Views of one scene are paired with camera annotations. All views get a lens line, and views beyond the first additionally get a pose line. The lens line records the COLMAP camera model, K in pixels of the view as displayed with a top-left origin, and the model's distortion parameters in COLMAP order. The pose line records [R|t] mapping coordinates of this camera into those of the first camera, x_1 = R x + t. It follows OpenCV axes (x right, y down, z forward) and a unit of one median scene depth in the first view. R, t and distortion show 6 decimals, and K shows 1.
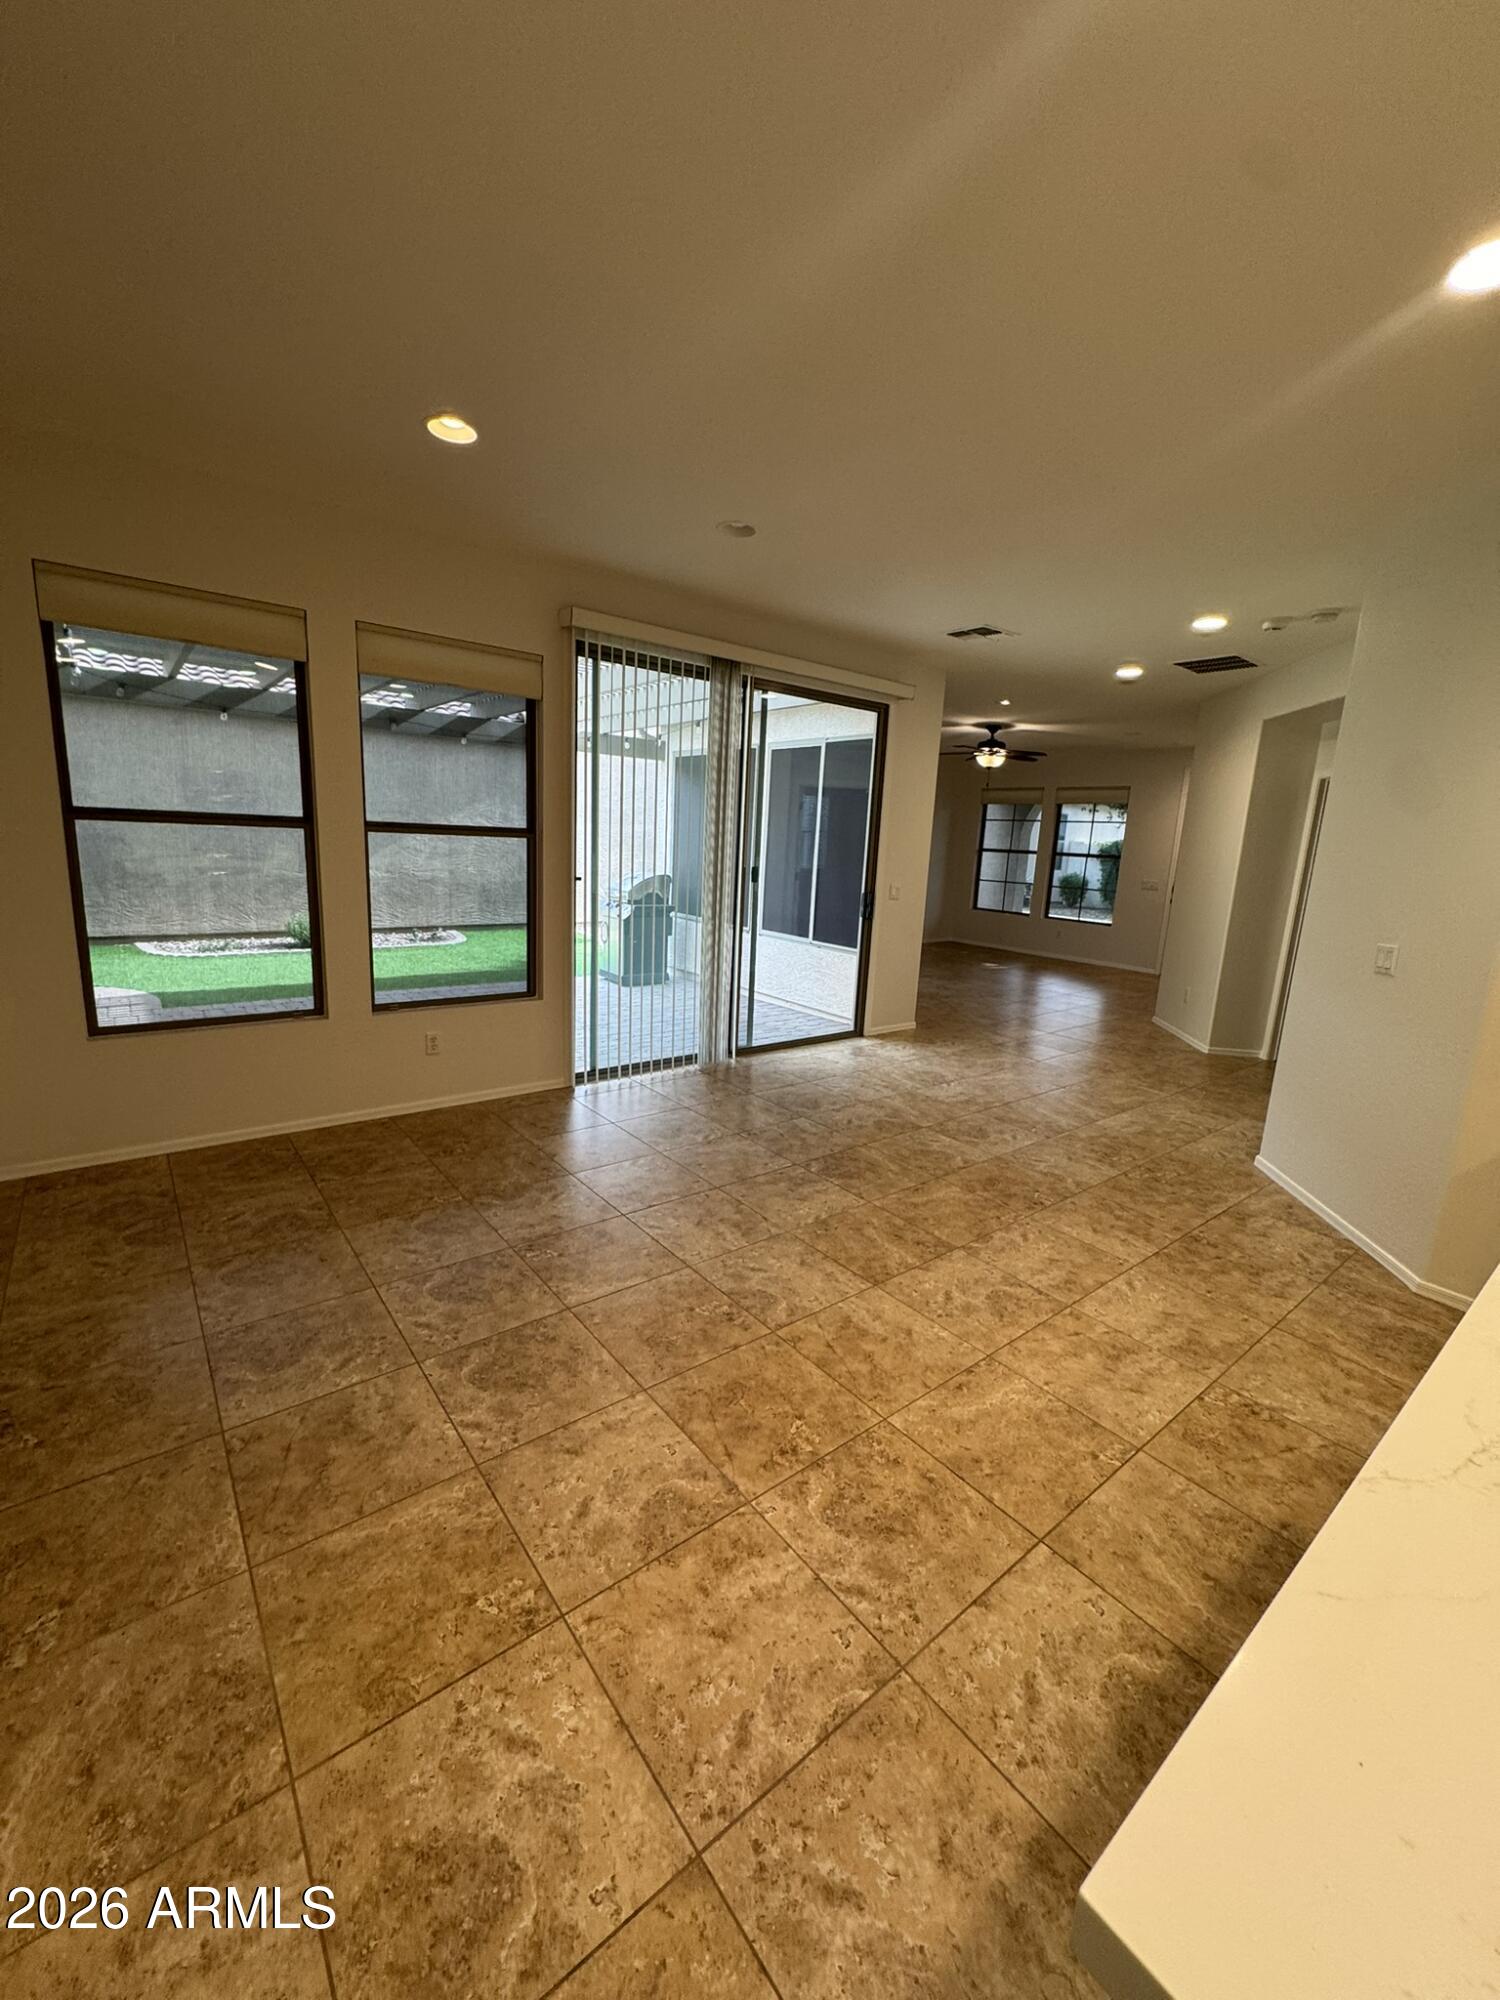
lens RADIAL K [[795.9, 0, 753.7], [0, 795.9, 997.3], [0, 0, 1]] dist [-0.003590, 0.000606]
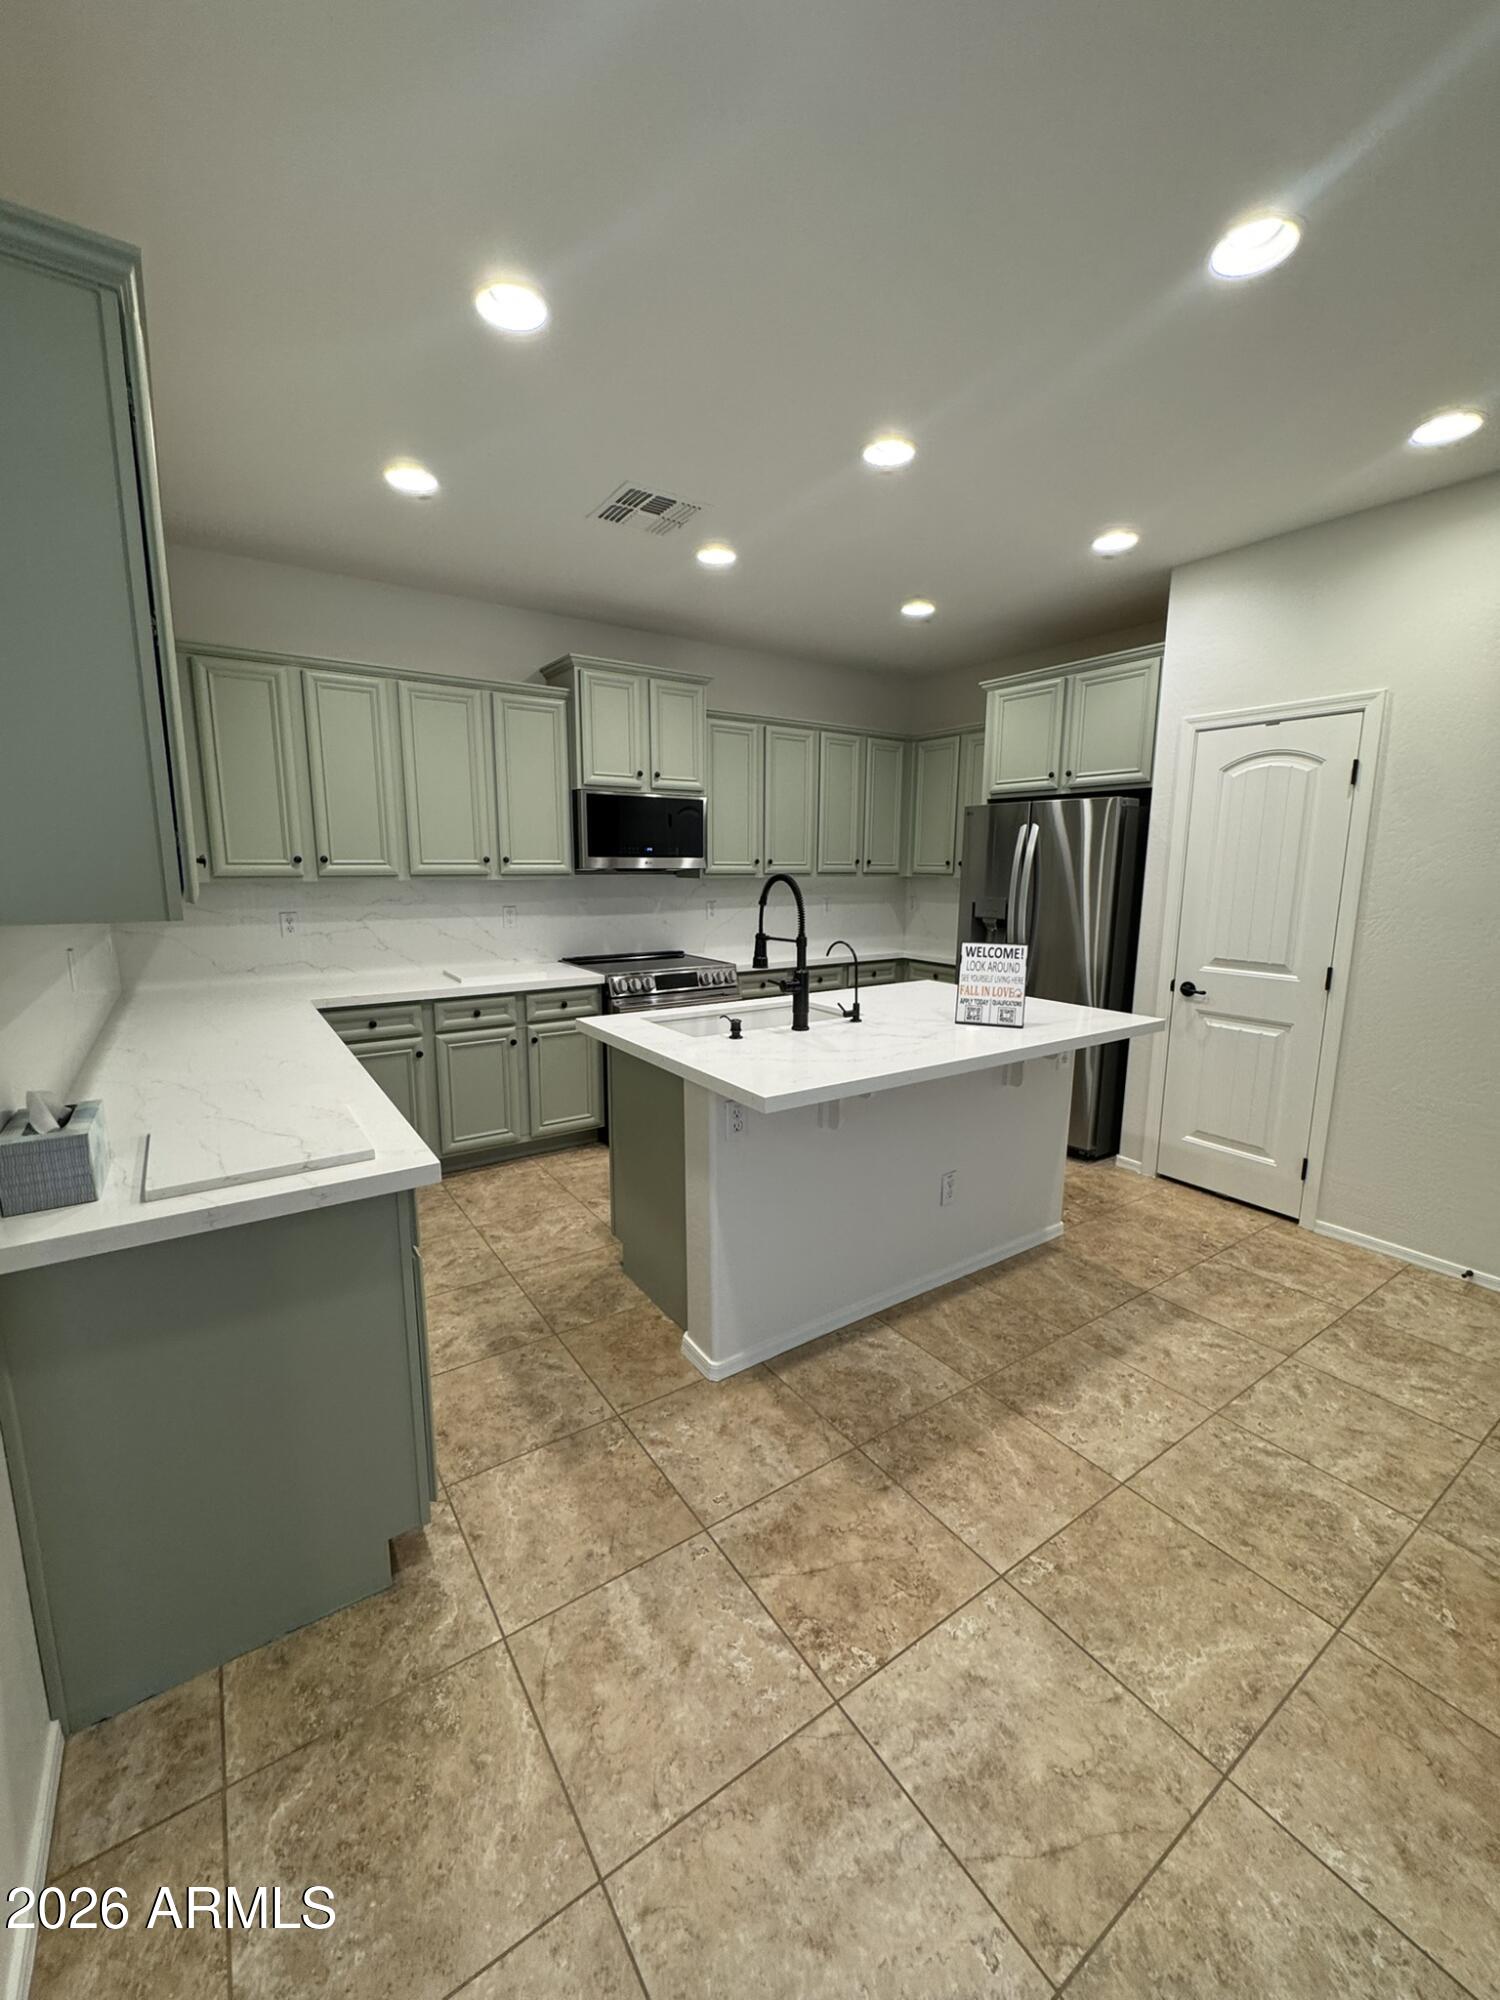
lens RADIAL K [[800.0, 0, 753.0], [0, 800.0, 997.1], [0, 0, 1]] dist [-0.003538, 0.000174]
pose [[-0.995861, -0.067041, 0.061365, 0.553575], [-0.040359, 0.931173, 0.362337, -0.217449], [-0.081433, 0.358361, -0.930025, 1.192132]]
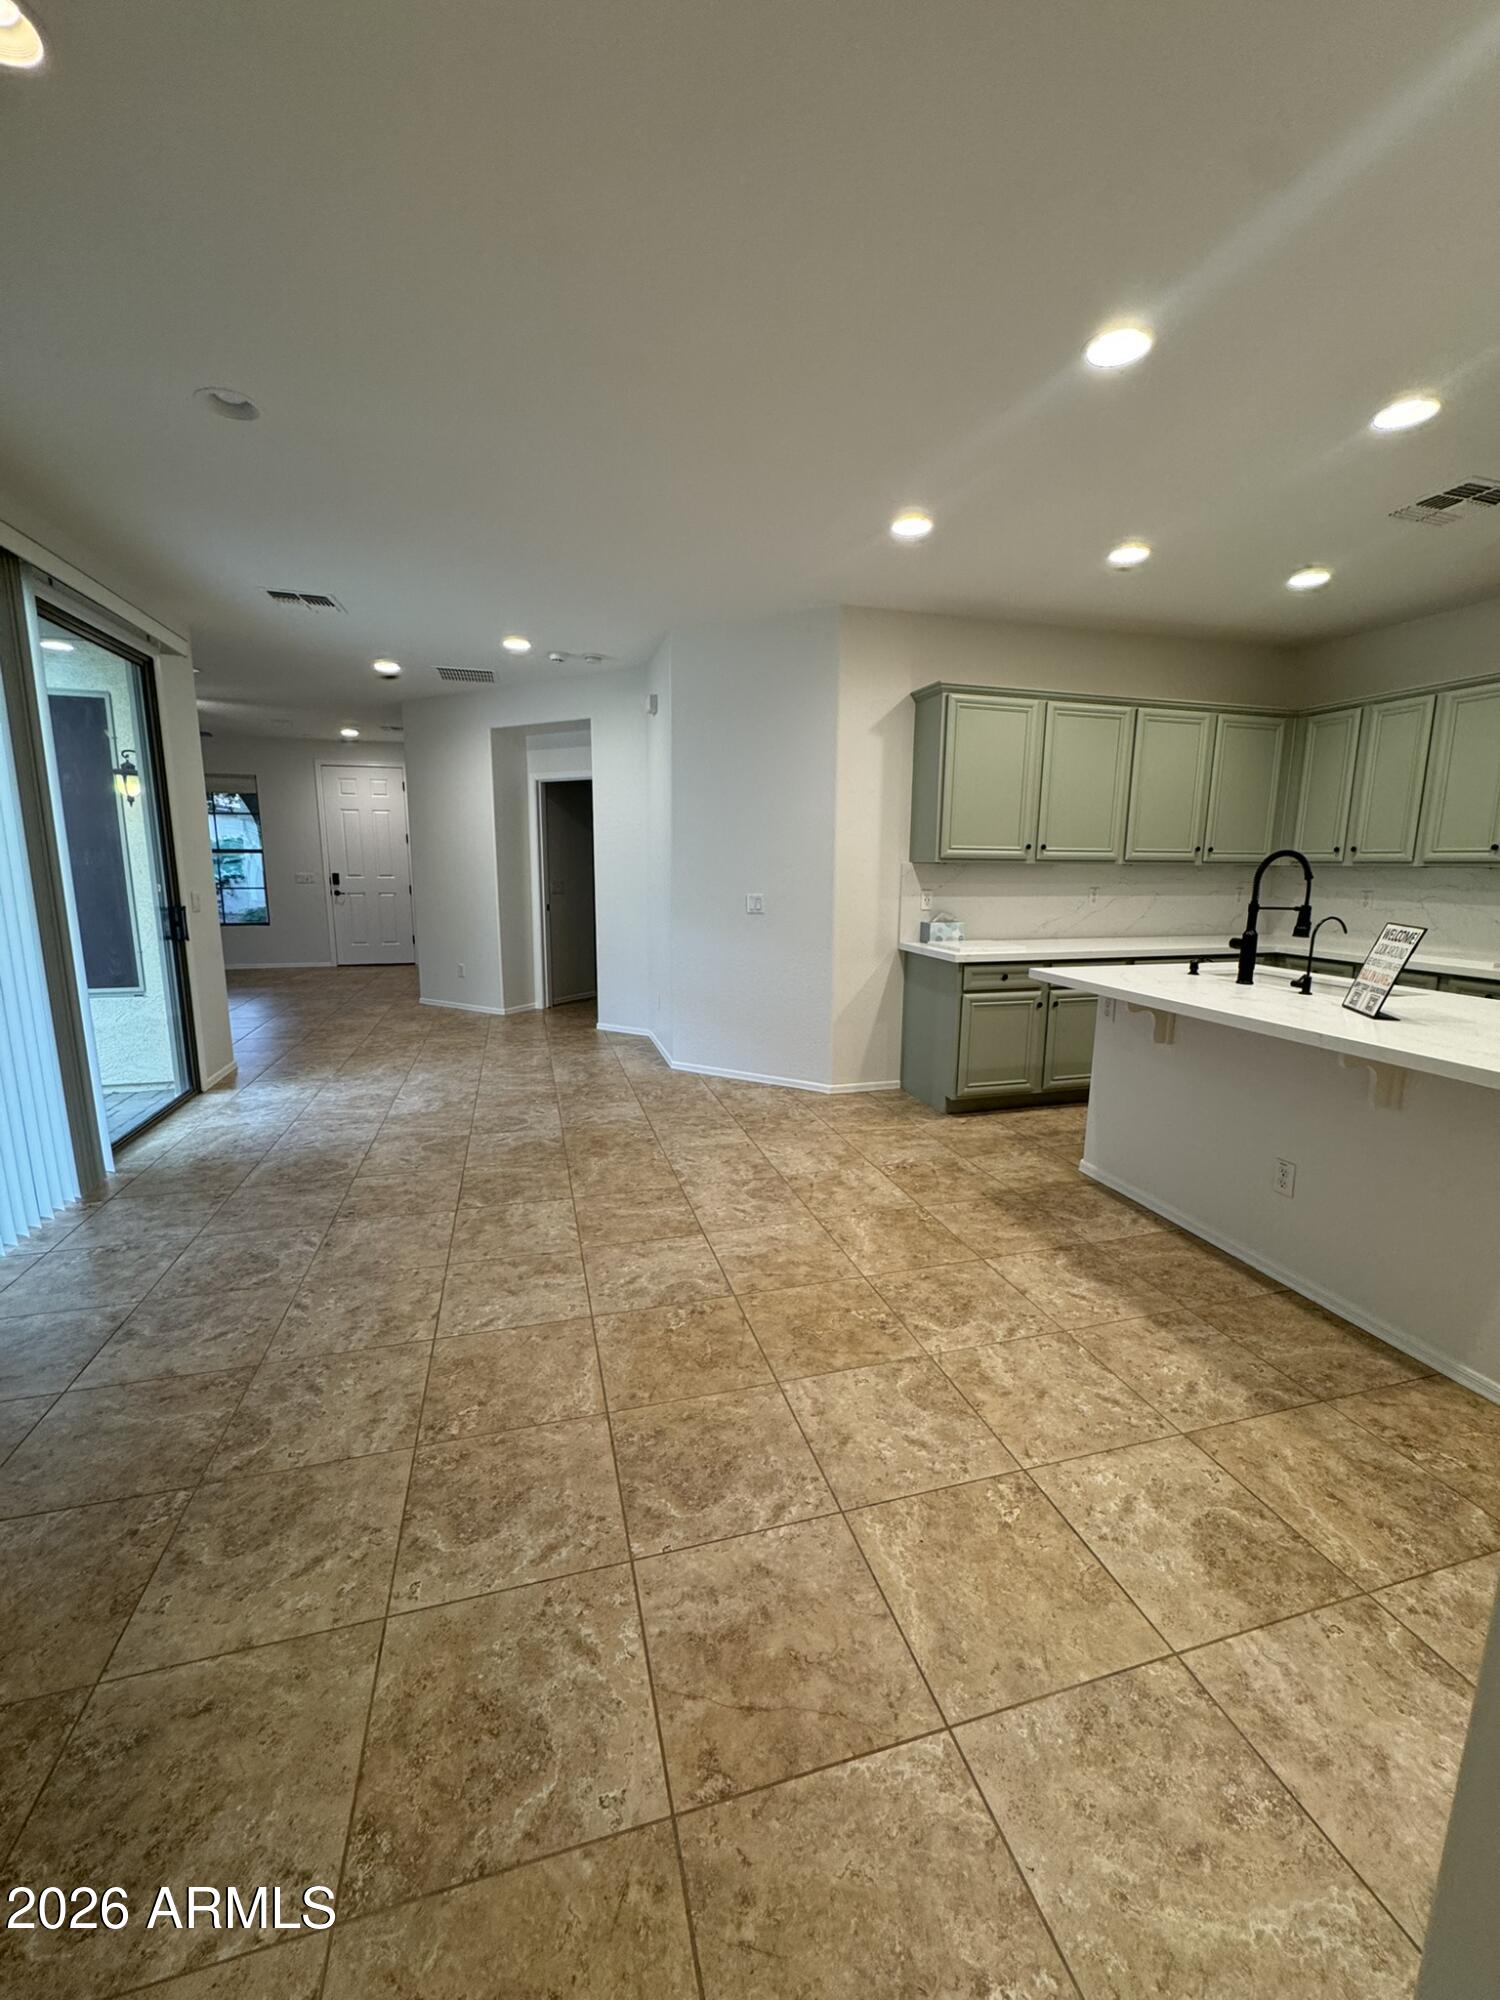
lens RADIAL K [[800.0, 0, 753.0], [0, 800.0, 997.1], [0, 0, 1]] dist [-0.003538, 0.000174]
pose [[0.384775, -0.201439, 0.900761, -0.768109], [0.193071, 0.971871, 0.134869, -0.095937], [-0.902592, 0.122017, 0.412844, 0.442671]]
